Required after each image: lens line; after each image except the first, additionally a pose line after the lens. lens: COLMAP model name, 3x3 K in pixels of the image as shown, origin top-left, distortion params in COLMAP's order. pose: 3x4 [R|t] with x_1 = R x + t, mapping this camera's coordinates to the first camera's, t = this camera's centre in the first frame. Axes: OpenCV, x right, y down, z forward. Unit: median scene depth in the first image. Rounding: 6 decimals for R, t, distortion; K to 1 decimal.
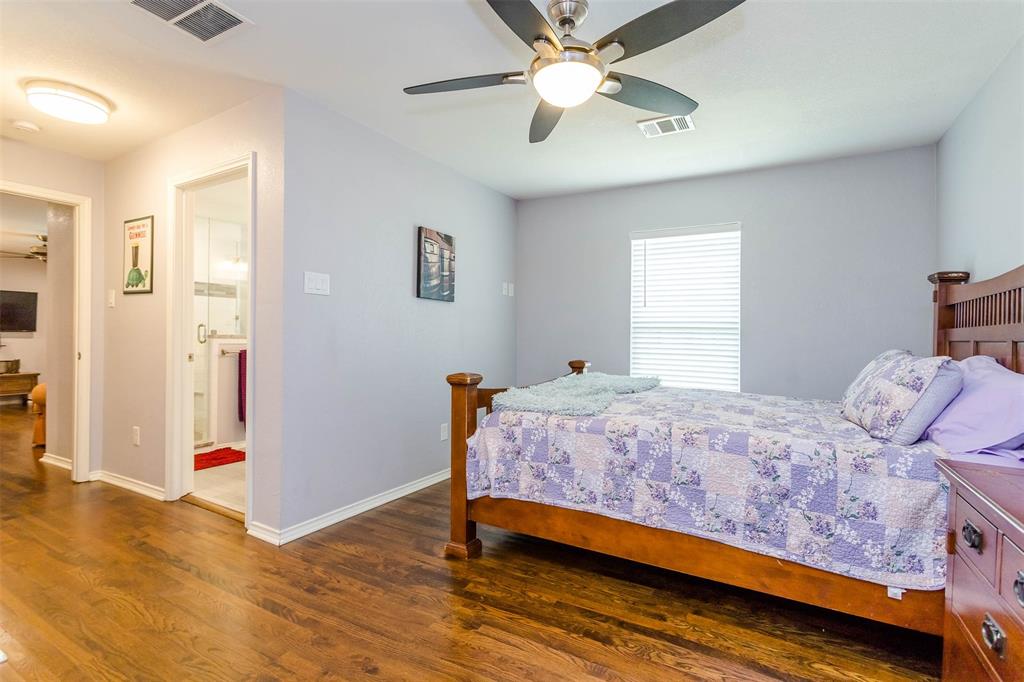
lens RADIAL K [[494.8, 0, 514.2], [0, 494.8, 338.1], [0, 0, 1]] dist [-0.003173, 0.003482]
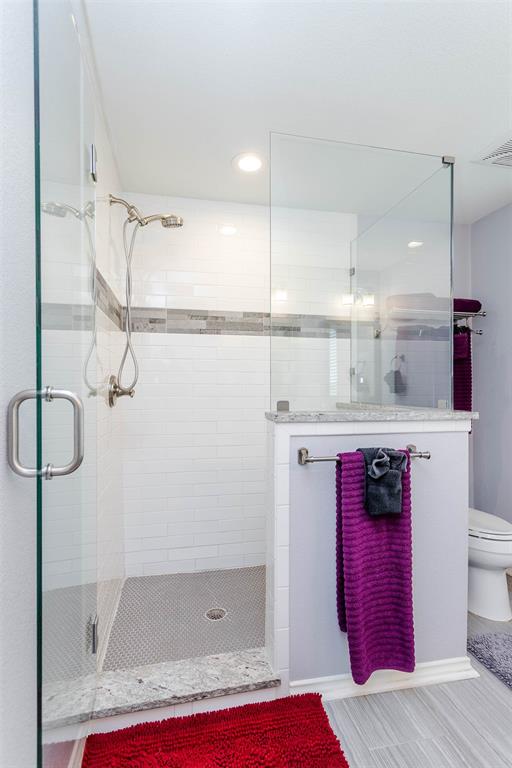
lens RADIAL K [[371.1, 0, 252.8], [0, 371.1, 385.4], [0, 0, 1]] dist [-0.003173, 0.003482]
pose [[0.671453, -0.010511, -0.740973, -0.389527], [0.008599, 0.999943, -0.006393, -0.027419], [0.740998, -0.002079, 0.671505, 0.767444]]
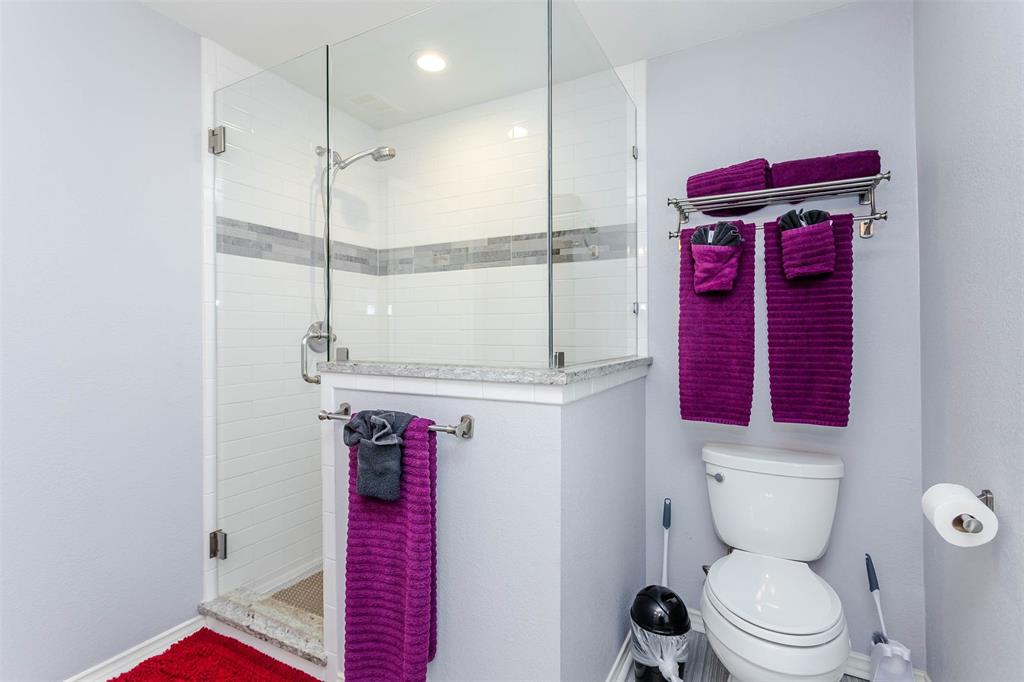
lens RADIAL K [[494.8, 0, 515.9], [0, 494.8, 334.6], [0, 0, 1]] dist [-0.003173, 0.003482]
pose [[0.033176, -0.008974, -0.999409, -0.236750], [0.005416, 0.999947, -0.008799, -0.022013], [0.999435, -0.005121, 0.033223, 1.113399]]
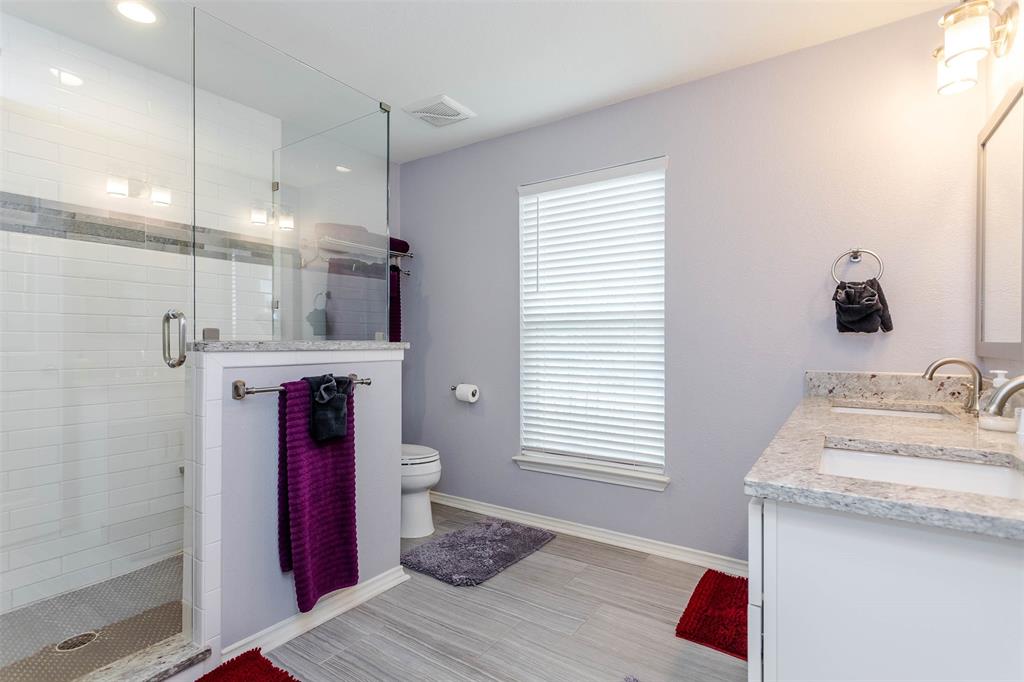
lens RADIAL K [[494.8, 0, 528.8], [0, 494.8, 337.5], [0, 0, 1]] dist [-0.003173, 0.003482]
pose [[0.999188, -0.010701, -0.038845, -0.361330], [0.010607, 0.999940, -0.002621, -0.006022], [0.038870, 0.002207, 0.999242, 0.647785]]
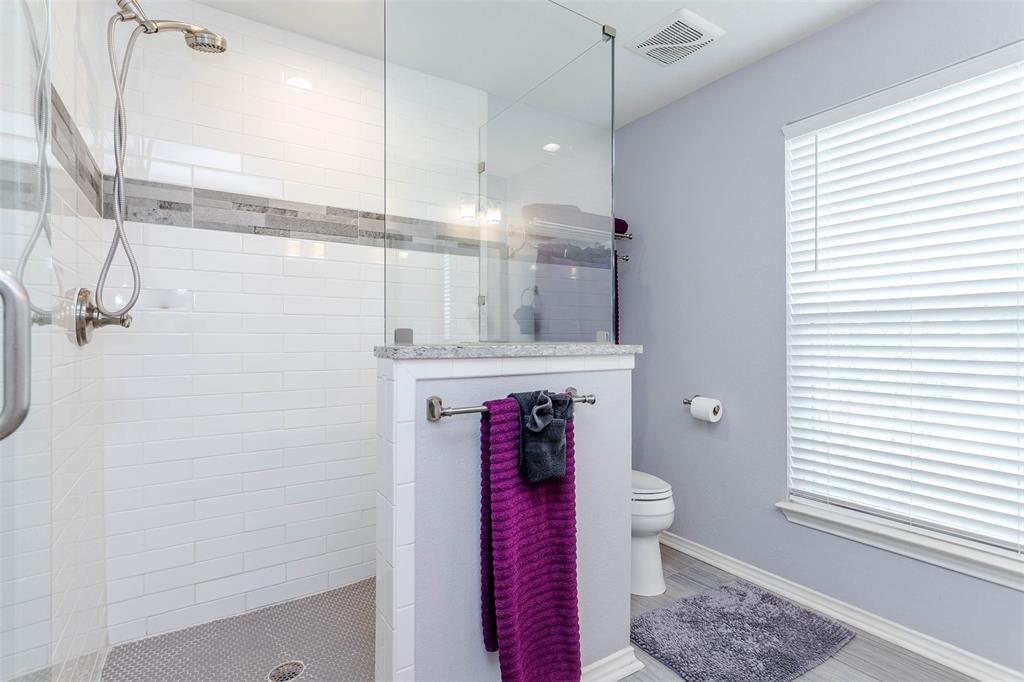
lens RADIAL K [[494.8, 0, 512.0], [0, 494.8, 335.1], [0, 0, 1]] dist [-0.003173, 0.003482]
pose [[0.894445, -0.011421, -0.447032, -0.424497], [0.010882, 0.999934, -0.003773, -0.010696], [0.447045, -0.001490, 0.894510, 0.773008]]
